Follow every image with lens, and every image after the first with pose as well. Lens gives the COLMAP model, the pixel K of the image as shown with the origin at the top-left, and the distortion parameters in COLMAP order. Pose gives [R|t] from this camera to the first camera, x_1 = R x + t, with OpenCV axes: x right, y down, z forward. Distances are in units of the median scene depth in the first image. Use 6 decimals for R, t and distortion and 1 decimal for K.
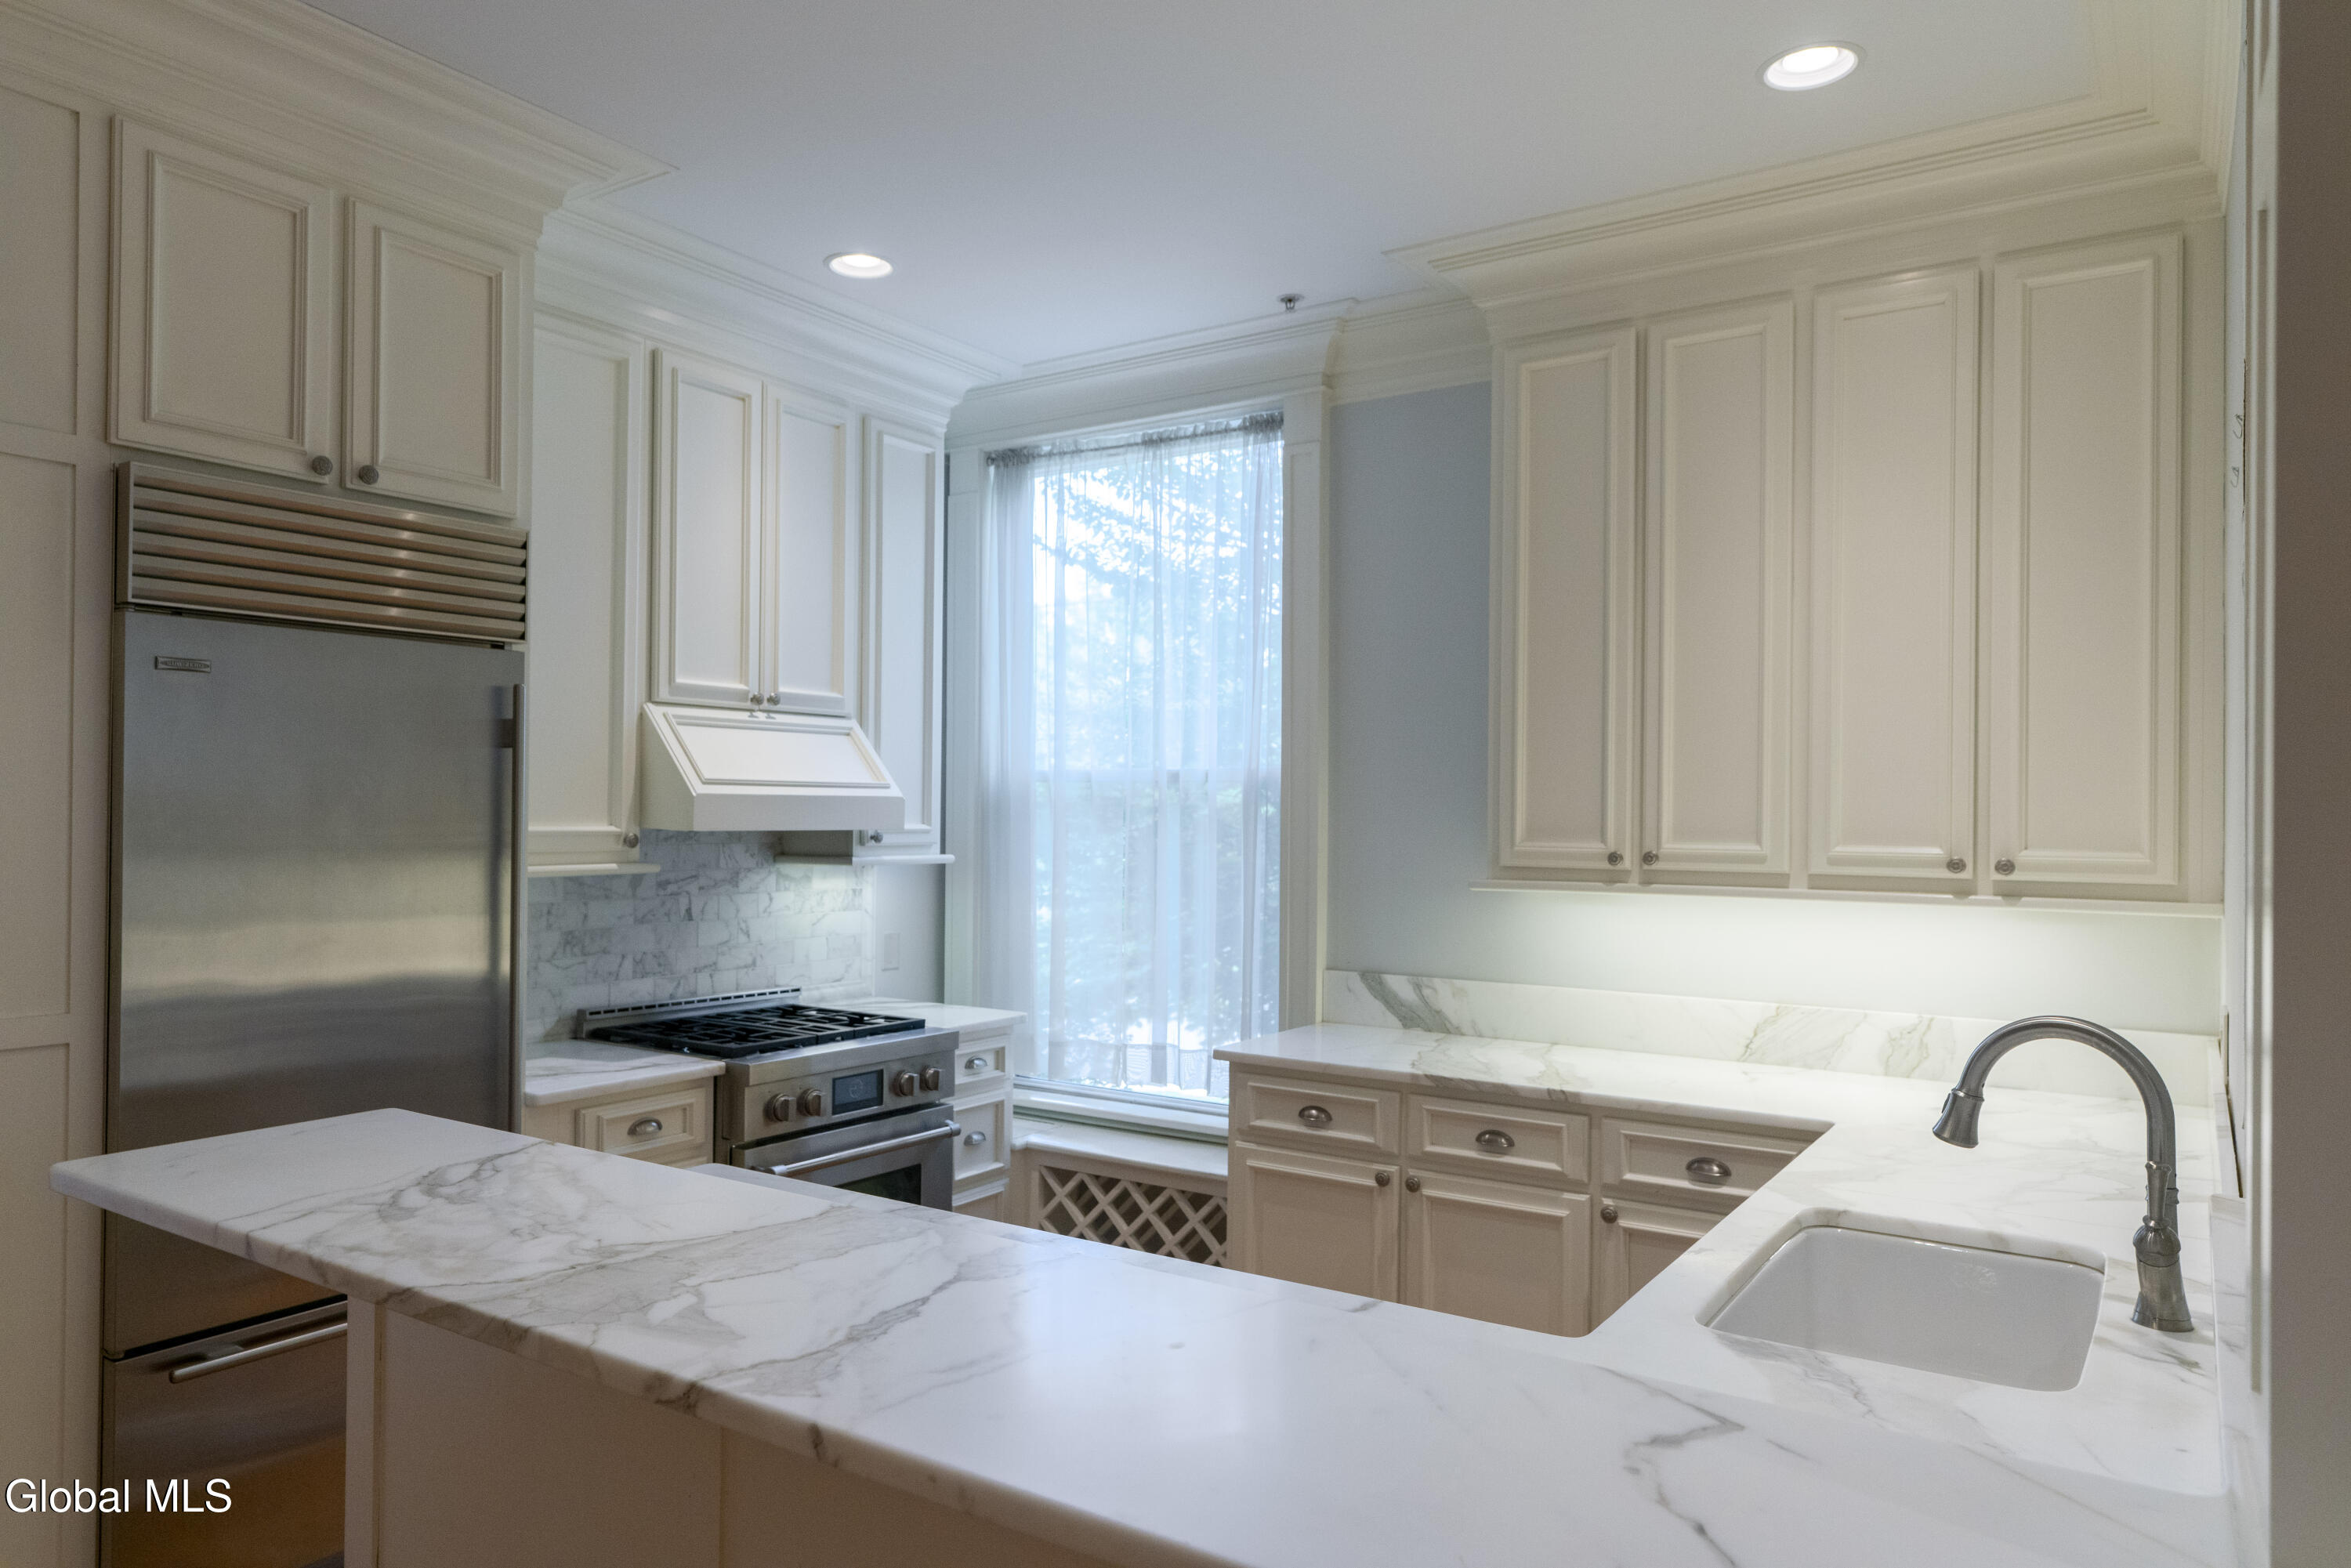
lens RADIAL K [[1526.5, 0, 1119.1], [0, 1526.5, 802.4], [0, 0, 1]] dist [0.002715, 0.002374]
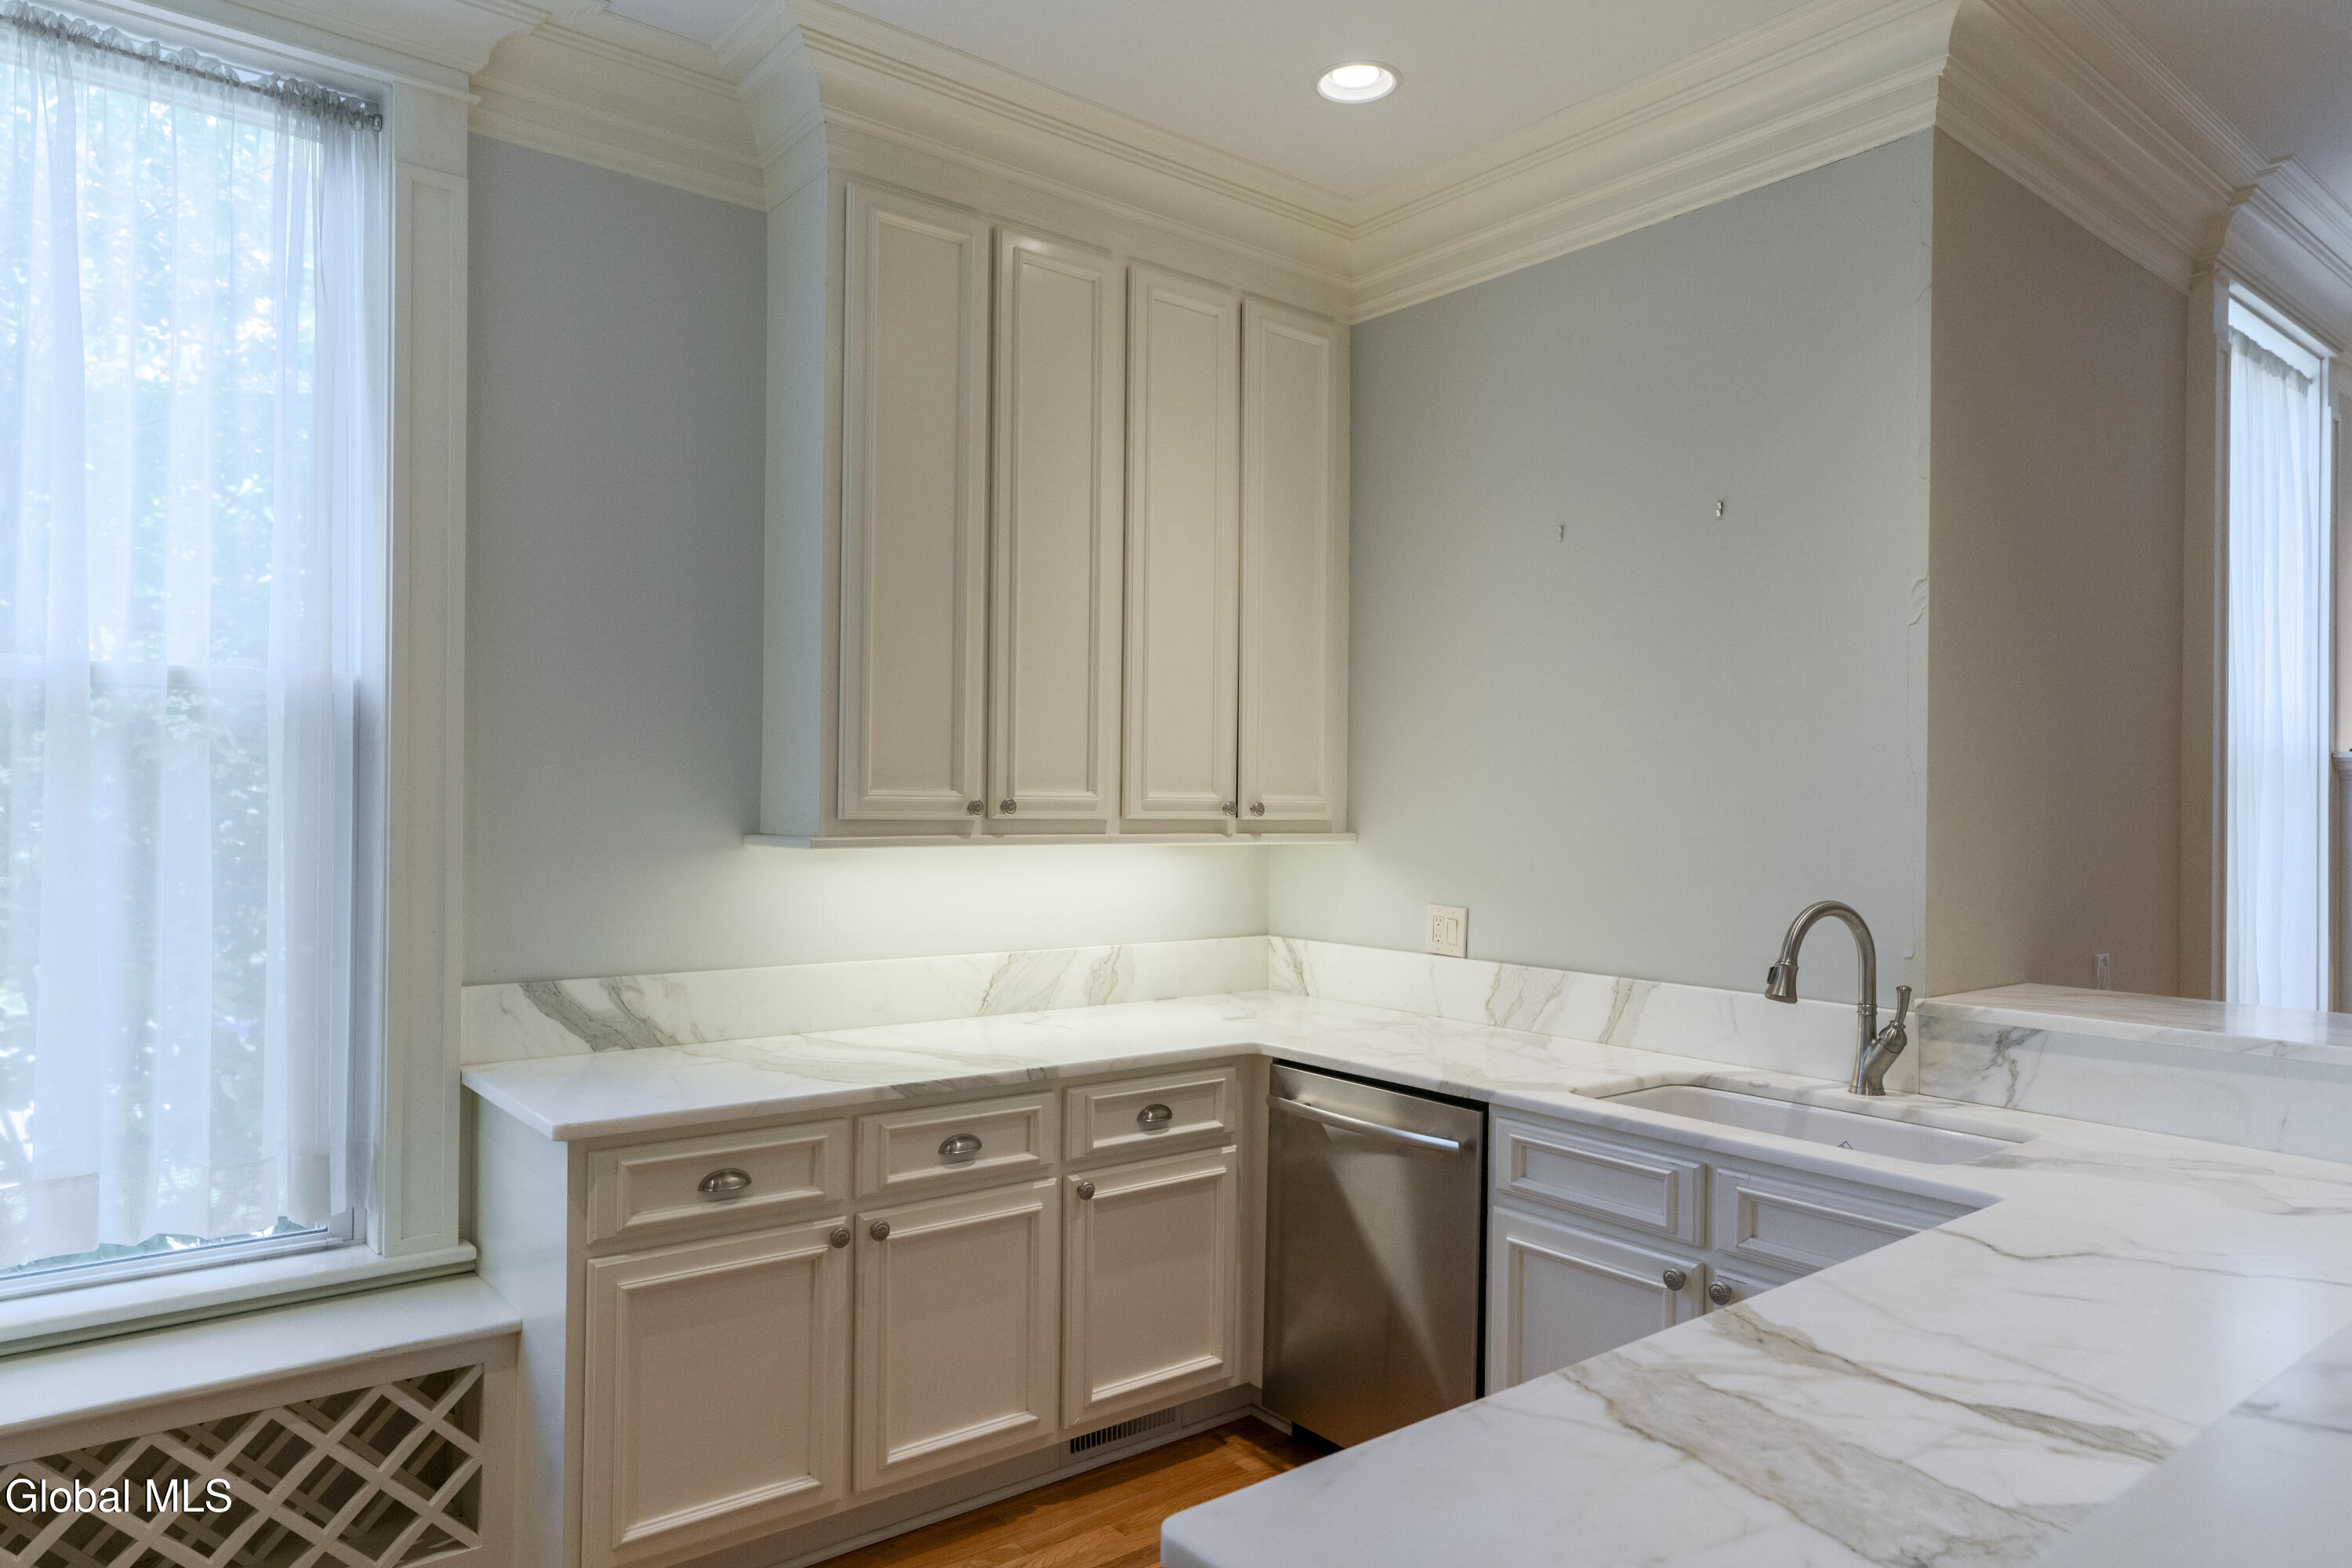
lens RADIAL K [[1480.4, 0, 1170.5], [0, 1480.4, 800.6], [0, 0, 1]] dist [0.004315, 0.000411]
pose [[0.279828, -0.003716, 0.960043, -0.414760], [-0.014838, 0.999856, 0.008195, 0.020523], [-0.959935, -0.016538, 0.279733, 0.557066]]
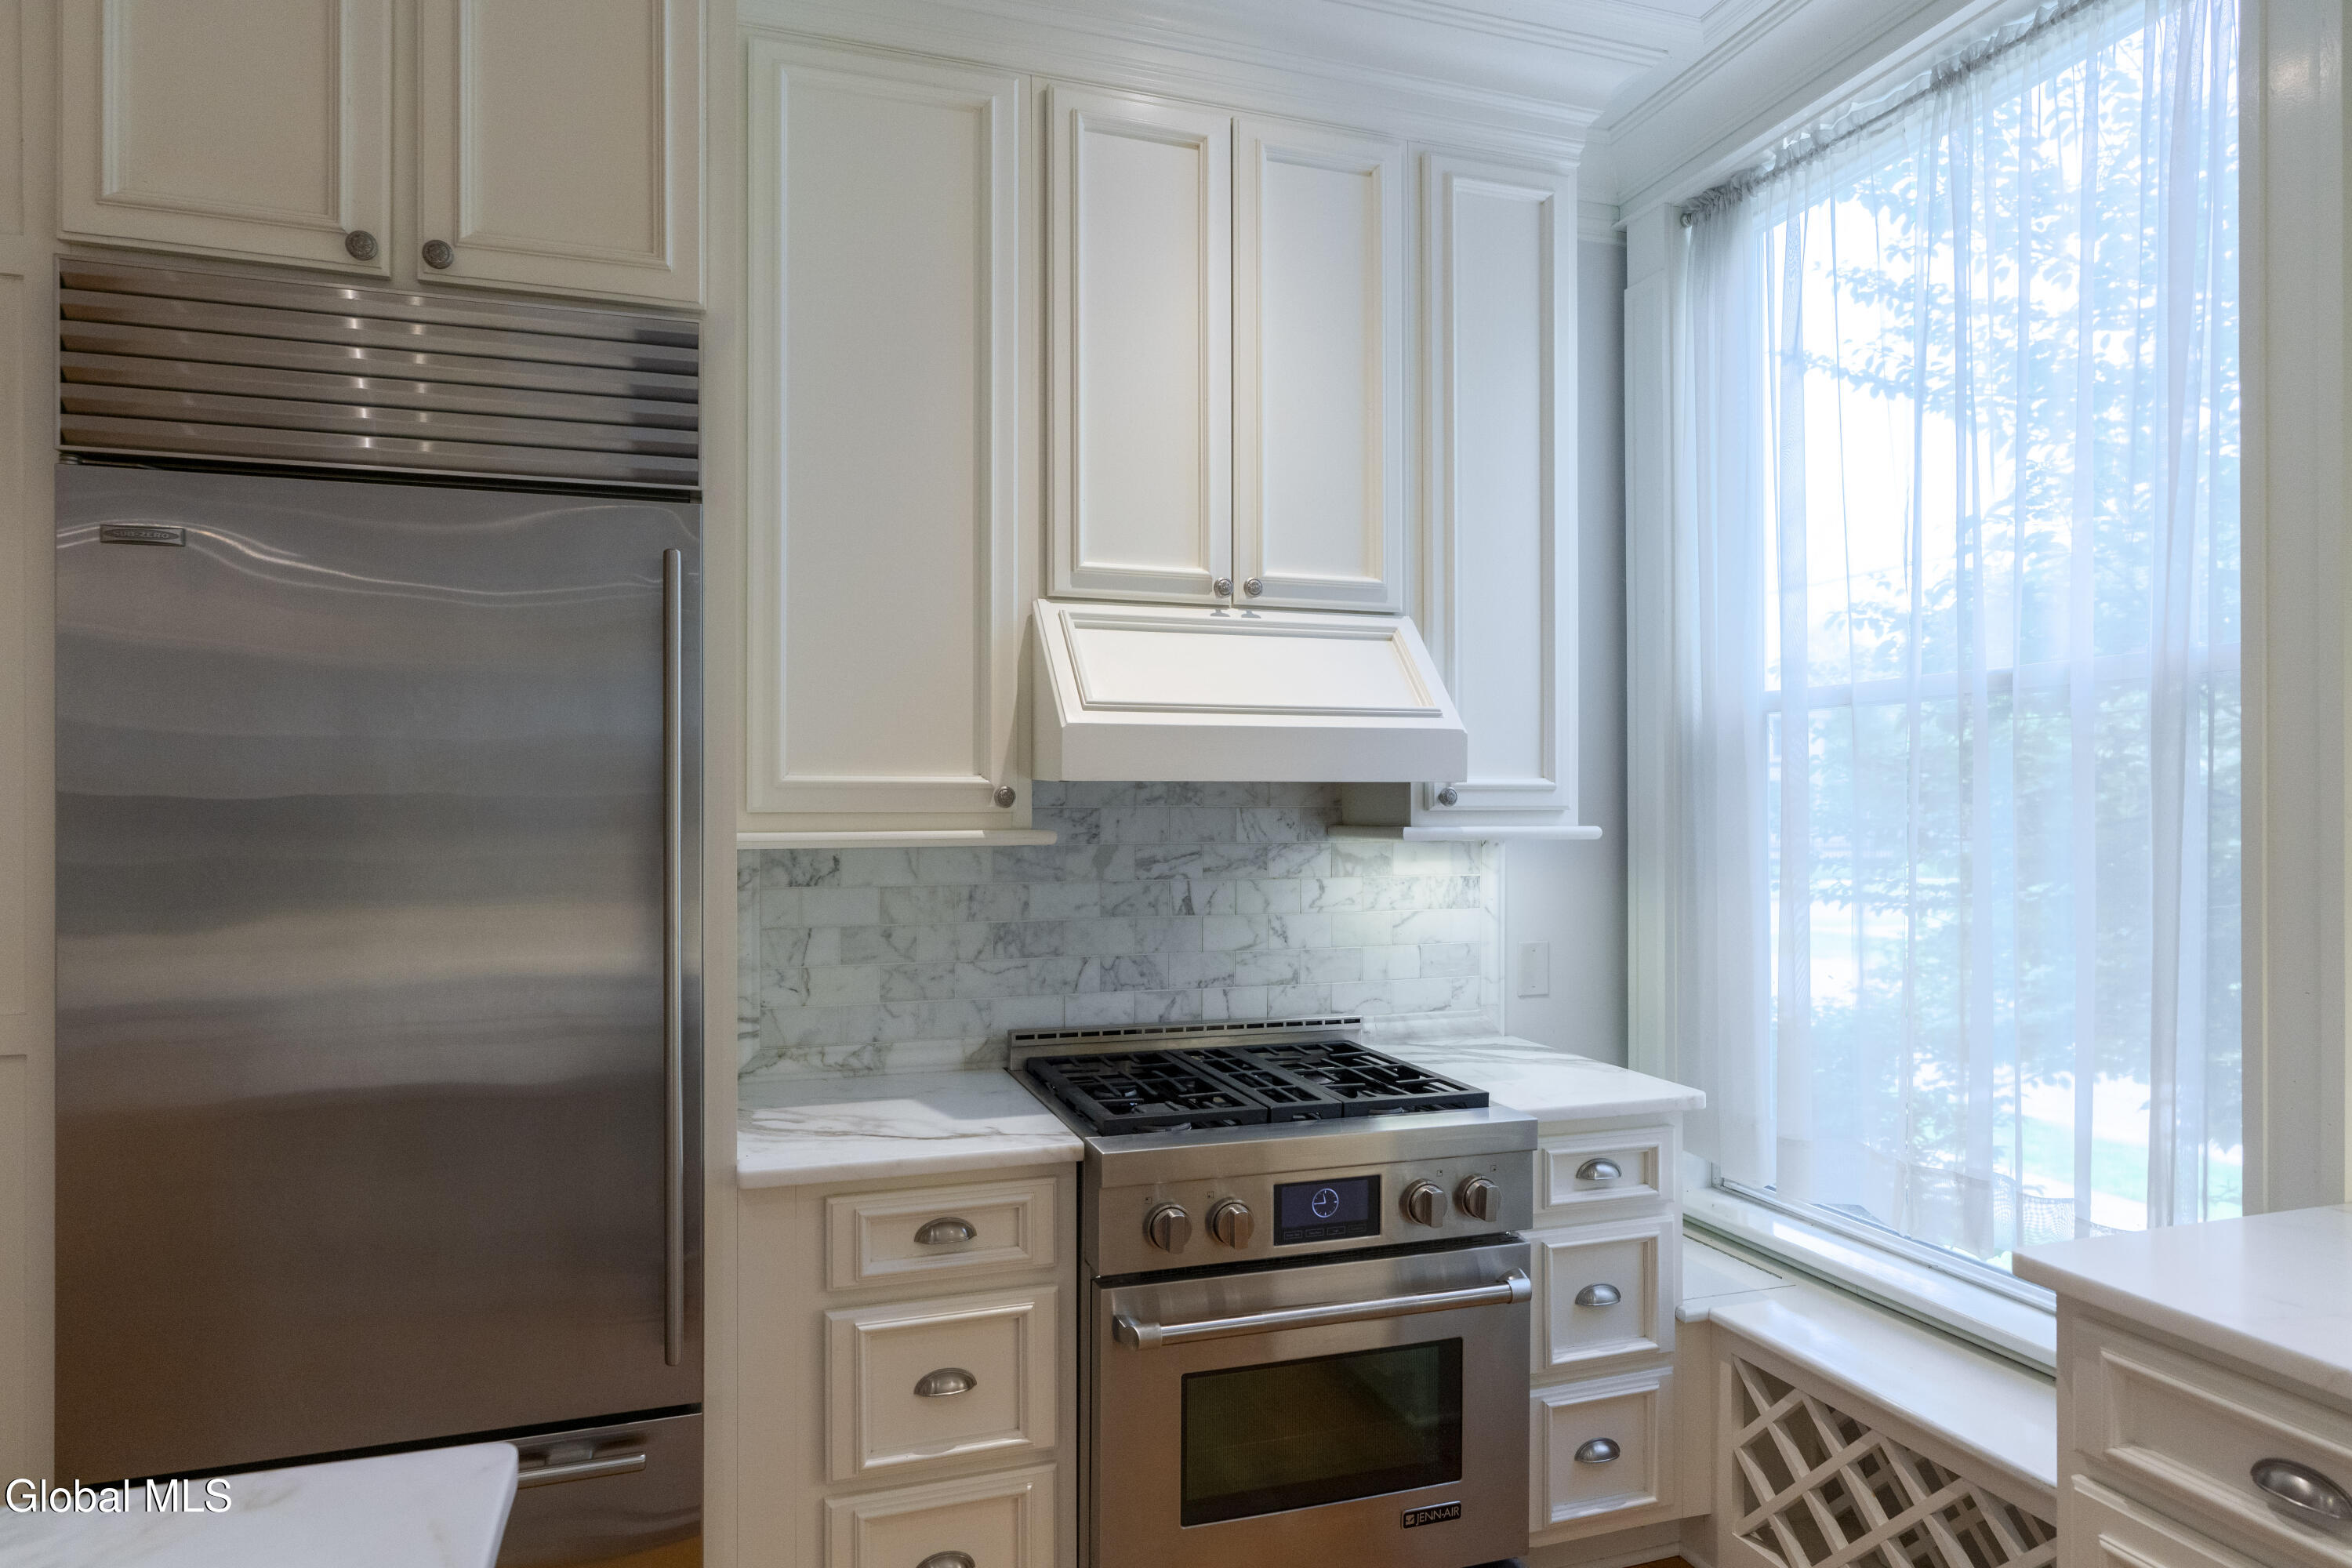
lens RADIAL K [[1340.9, 0, 1164.1], [0, 1340.9, 801.2], [0, 0, 1]] dist [-0.004949, 0.000774]
pose [[0.801266, -0.011438, -0.598199, 0.092084], [0.011465, 0.999927, -0.003763, 0.027481], [0.598198, -0.003843, 0.801339, 0.510034]]
